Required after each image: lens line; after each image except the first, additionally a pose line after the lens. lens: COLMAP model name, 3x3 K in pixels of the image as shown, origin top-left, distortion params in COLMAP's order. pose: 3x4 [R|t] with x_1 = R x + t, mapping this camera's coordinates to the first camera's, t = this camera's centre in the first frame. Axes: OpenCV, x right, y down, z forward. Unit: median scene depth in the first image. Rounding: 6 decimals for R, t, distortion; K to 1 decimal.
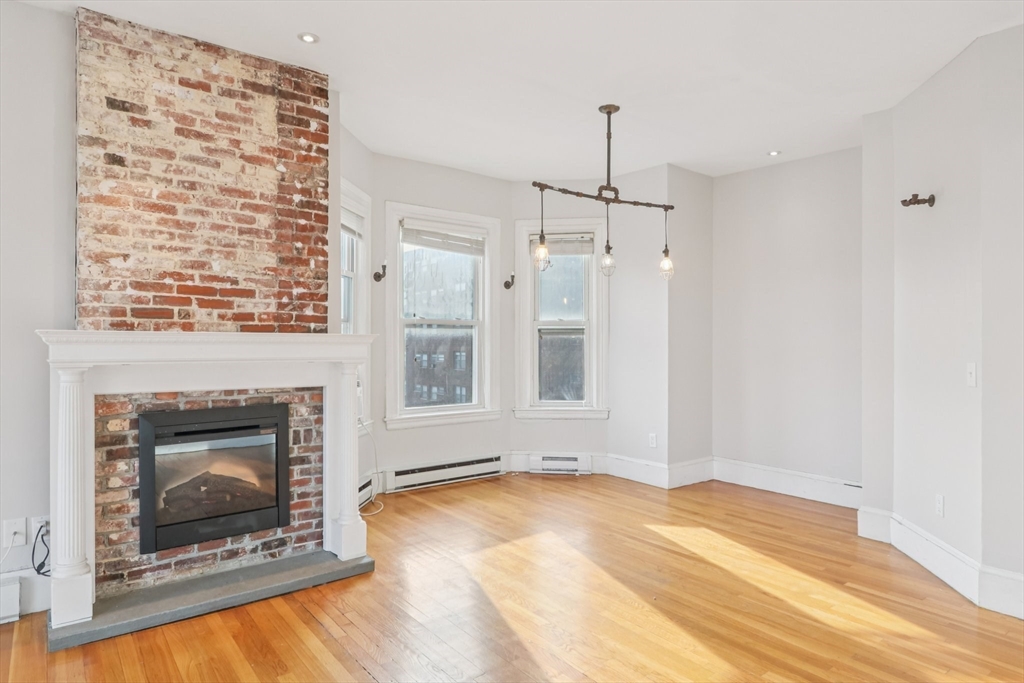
lens RADIAL K [[608.0, 0, 510.5], [0, 608.0, 343.4], [0, 0, 1]] dist [-0.007168, 0.003723]
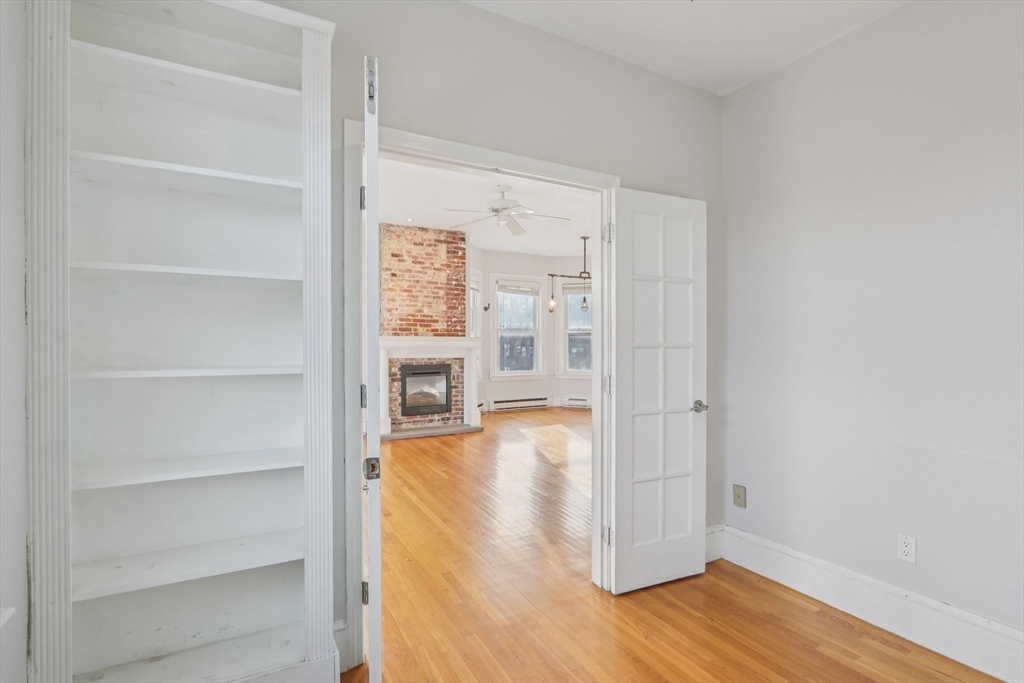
lens RADIAL K [[482.6, 0, 507.1], [0, 482.6, 346.4], [0, 0, 1]] dist [-0.013820, 0.001811]
pose [[0.984446, 0.004490, -0.175631, 0.225258], [-0.001823, 0.999881, 0.015345, -0.007083], [0.175679, -0.014786, 0.984337, -0.966454]]
